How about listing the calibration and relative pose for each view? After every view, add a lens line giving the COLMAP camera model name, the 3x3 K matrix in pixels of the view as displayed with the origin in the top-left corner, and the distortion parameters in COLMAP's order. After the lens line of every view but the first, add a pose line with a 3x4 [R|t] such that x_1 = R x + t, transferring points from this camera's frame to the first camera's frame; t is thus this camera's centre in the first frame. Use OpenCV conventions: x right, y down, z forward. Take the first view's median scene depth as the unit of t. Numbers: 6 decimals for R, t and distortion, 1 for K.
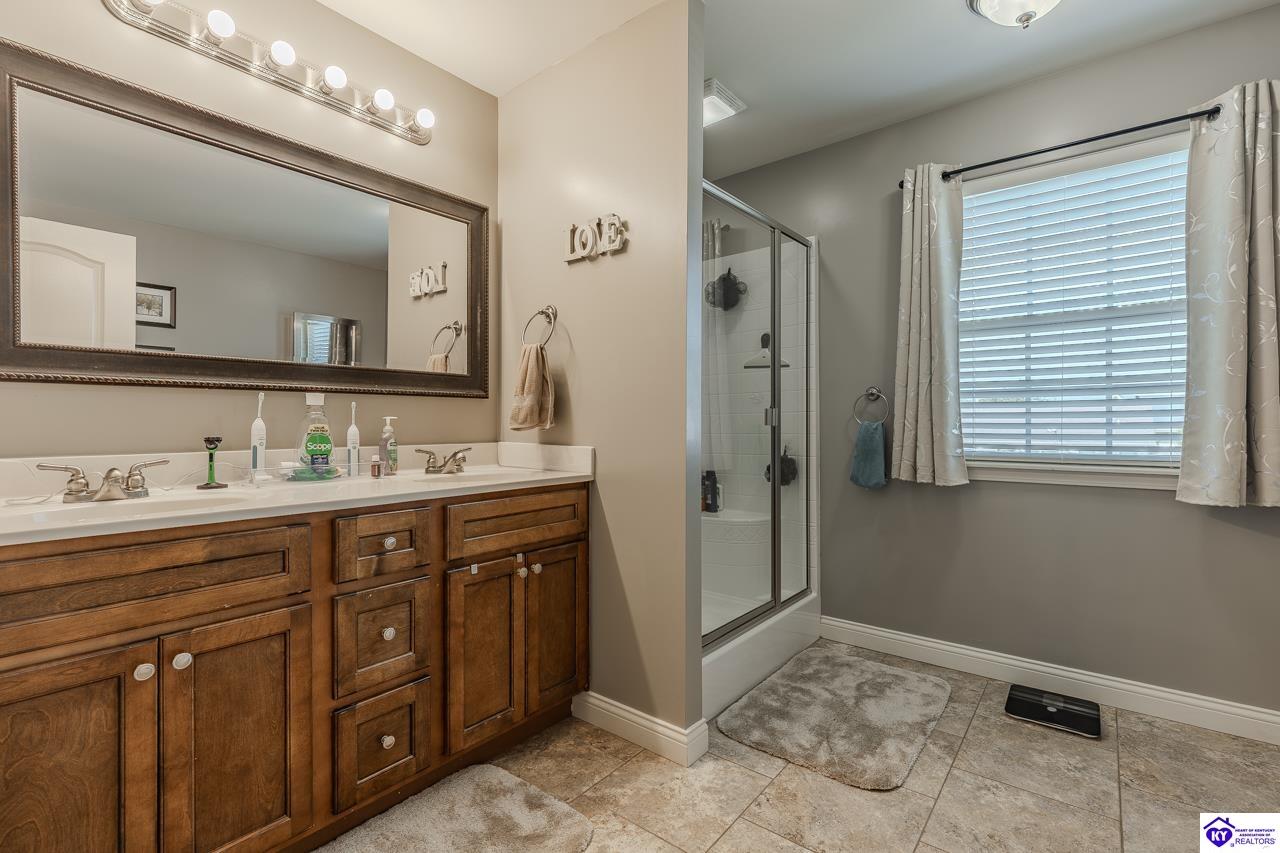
lens RADIAL K [[577.6, 0, 641.8], [0, 577.6, 427.6], [0, 0, 1]] dist [0.002921, -0.001073]
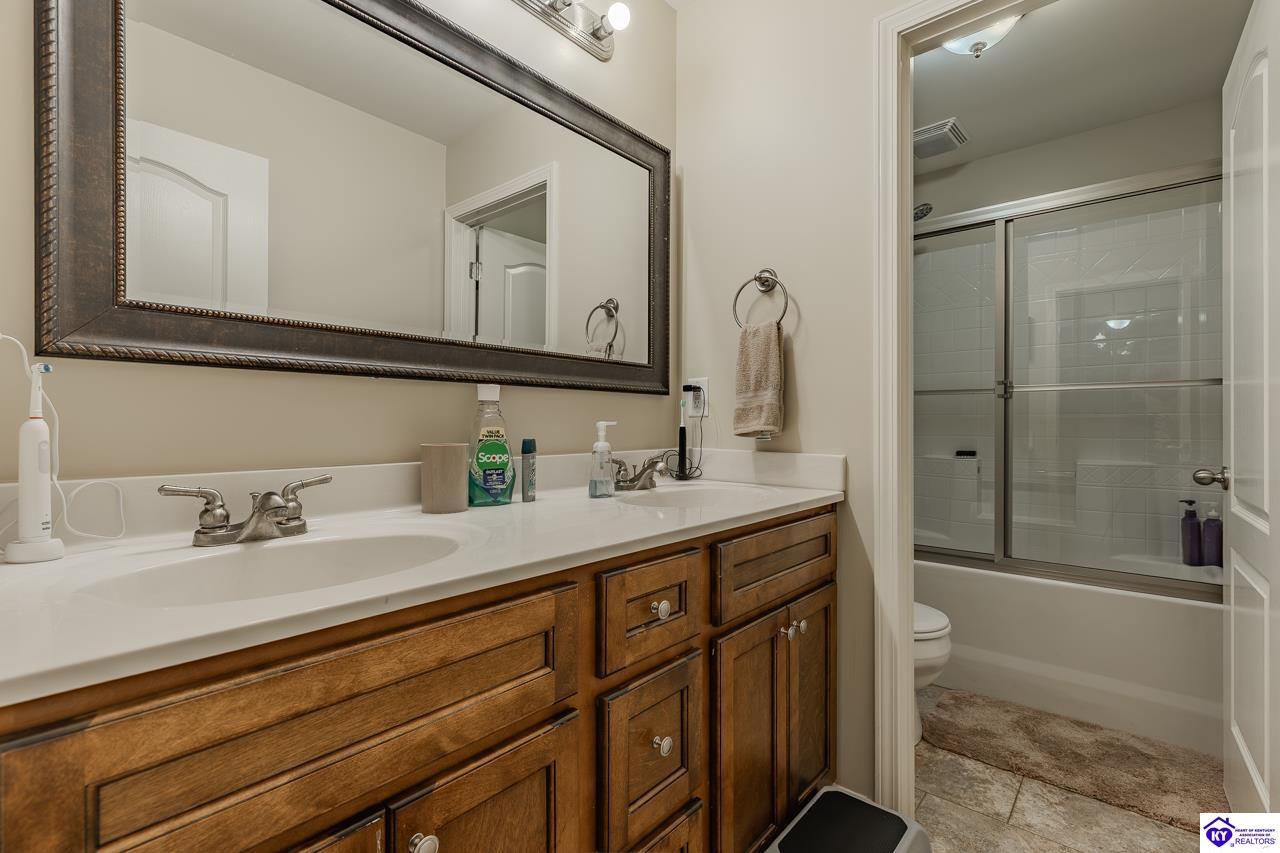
lens RADIAL K [[577.6, 0, 637.9], [0, 577.6, 424.2], [0, 0, 1]] dist [0.002921, -0.001073]
pose [[0.999869, -0.000893, -0.016133, -0.362381], [0.000723, 0.999944, -0.010565, -0.000387], [0.016142, 0.010552, 0.999814, 0.261056]]
